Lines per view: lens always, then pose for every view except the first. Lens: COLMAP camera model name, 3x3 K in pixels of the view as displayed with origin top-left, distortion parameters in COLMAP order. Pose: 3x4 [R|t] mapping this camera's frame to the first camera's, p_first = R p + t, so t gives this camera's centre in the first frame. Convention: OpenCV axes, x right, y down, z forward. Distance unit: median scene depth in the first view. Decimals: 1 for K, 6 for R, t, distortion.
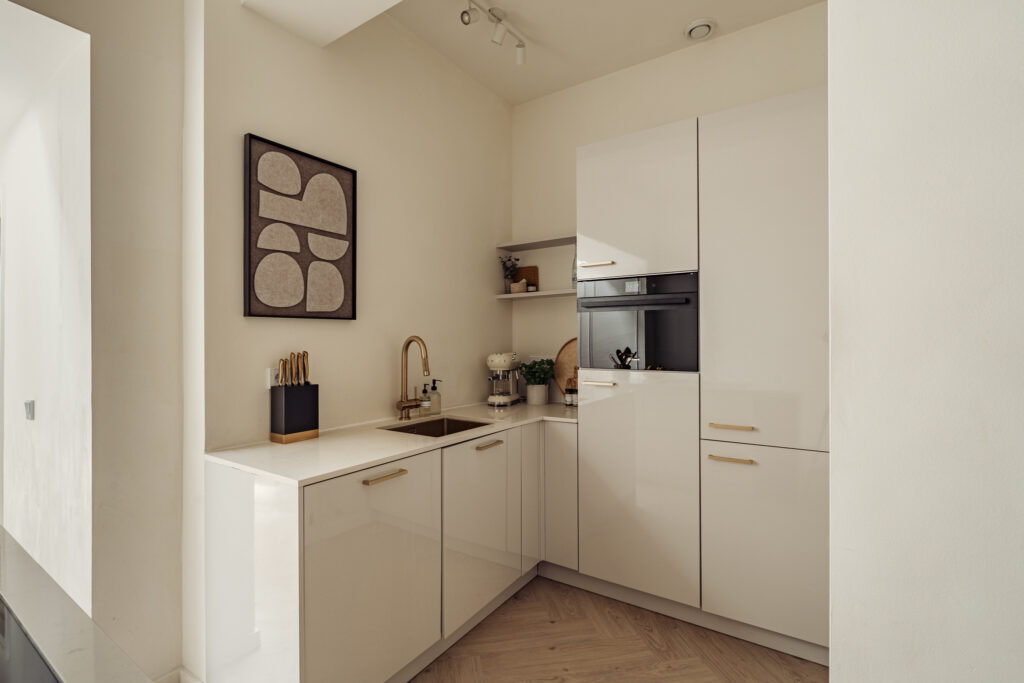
lens RADIAL K [[479.0, 0, 512.7], [0, 479.0, 340.0], [0, 0, 1]] dist [-0.003401, -0.000080]
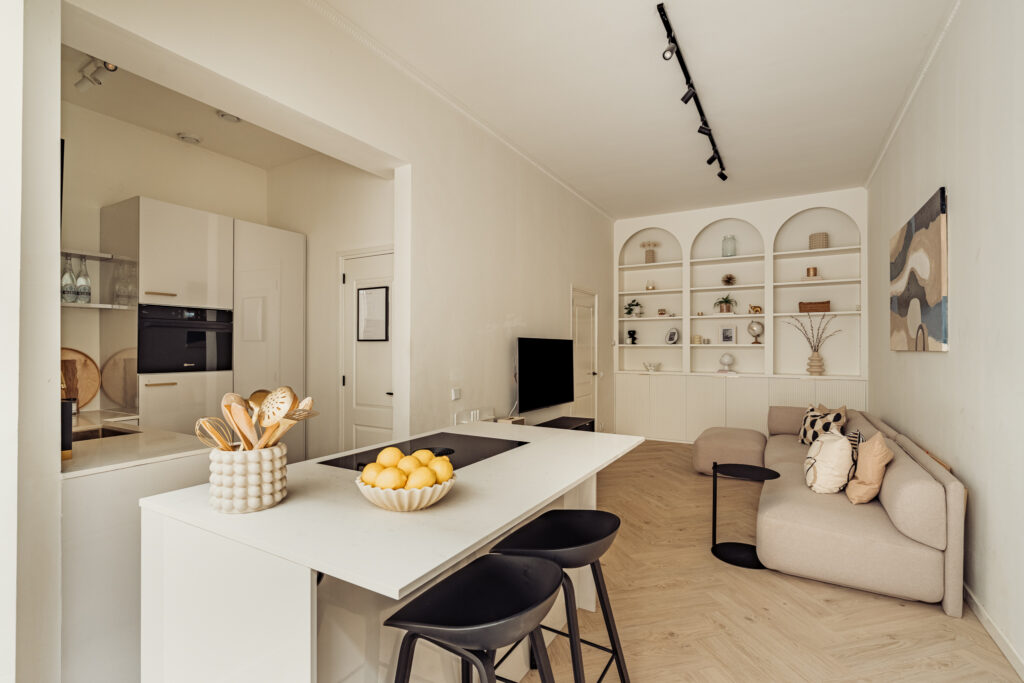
lens RADIAL K [[479.0, 0, 512.7], [0, 479.0, 340.0], [0, 0, 1]] dist [-0.003401, -0.000080]
pose [[-0.078301, 0.013356, 0.996840, -1.296055], [-0.001695, 0.999907, -0.013530, -0.017408], [-0.996928, -0.002749, -0.078271, 0.128815]]
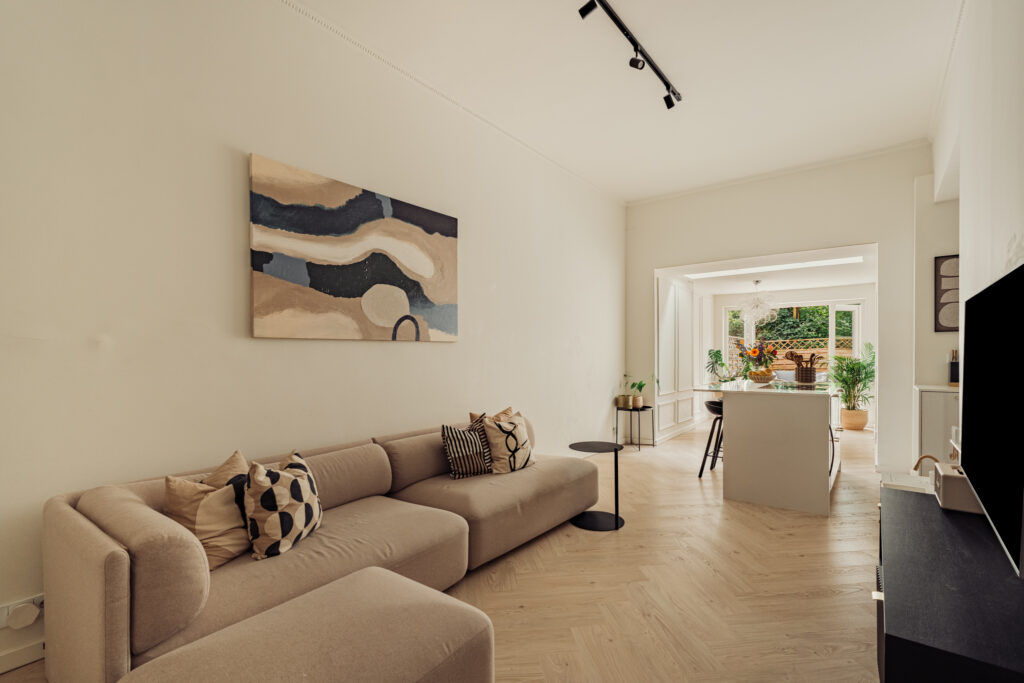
lens RADIAL K [[468.2, 0, 512.0], [0, 468.2, 355.3], [0, 0, 1]] dist [-0.000605, 0.000055]
pose [[-0.056294, 0.006621, -0.998392, 1.633262], [0.006960, 0.999956, 0.006239, 0.033600], [0.998390, -0.006598, -0.056338, -0.852186]]
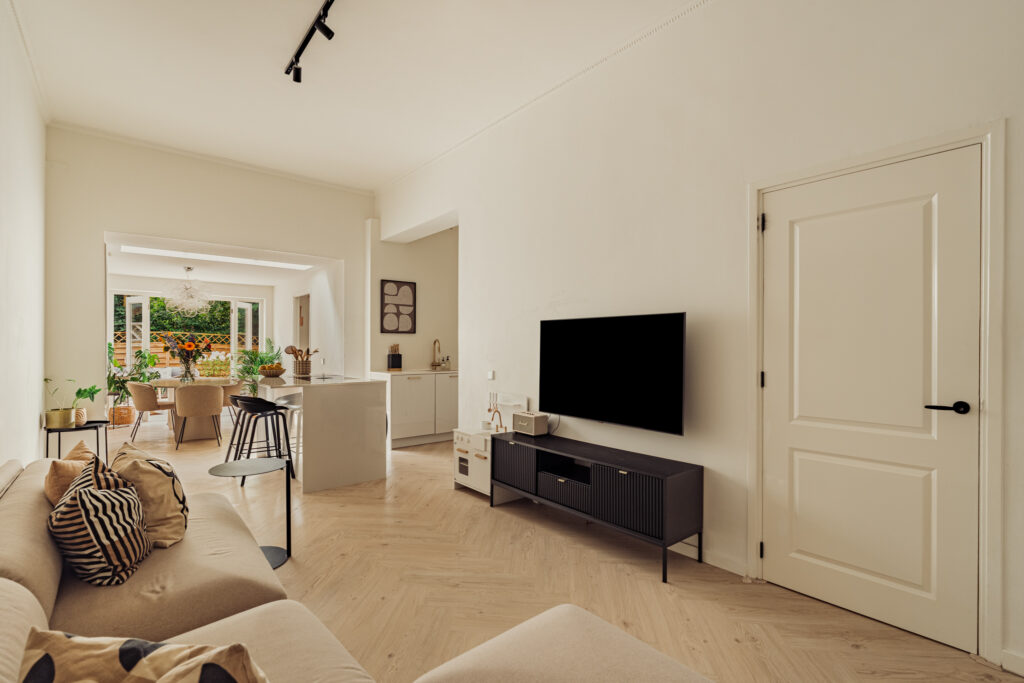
lens RADIAL K [[470.5, 0, 511.3], [0, 470.5, 348.4], [0, 0, 1]] dist [-0.002163, -0.000058]
pose [[0.962429, 0.006684, -0.271451, 1.042774], [-0.005775, 0.999975, 0.004147, 0.034066], [0.271472, -0.002423, 0.962443, -1.651375]]
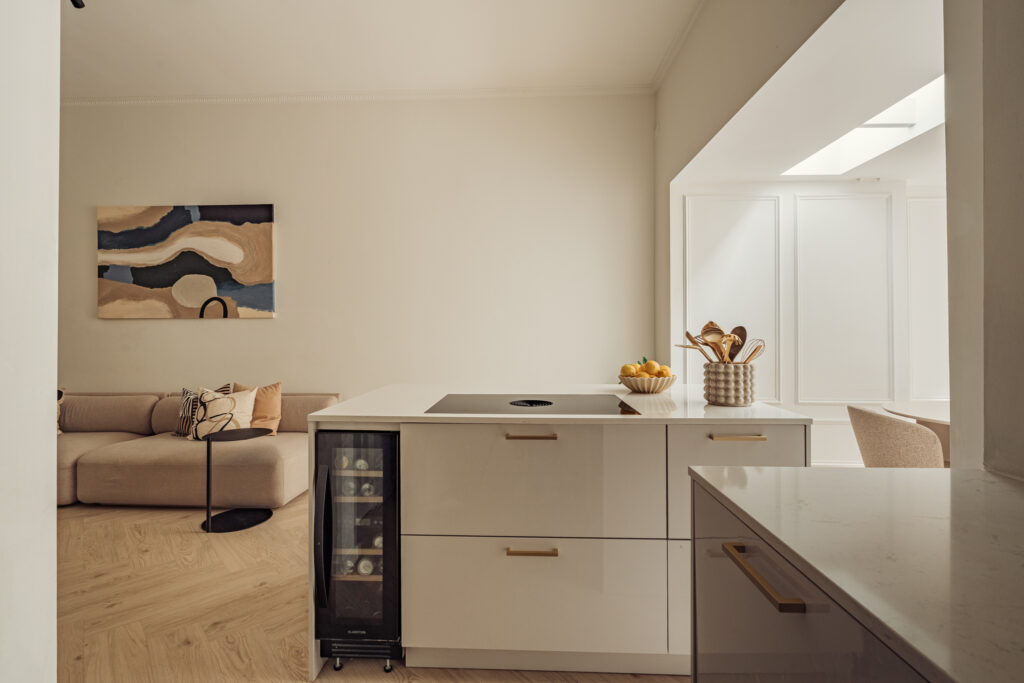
lens RADIAL K [[465.1, 0, 511.0], [0, 465.1, 327.4], [0, 0, 1]] dist [-0.000598, -0.000008]
pose [[-0.847336, 0.002006, -0.531054, 0.109094], [0.005262, 0.999975, -0.004619, 0.045676], [0.531032, -0.006709, -0.847325, 0.918547]]
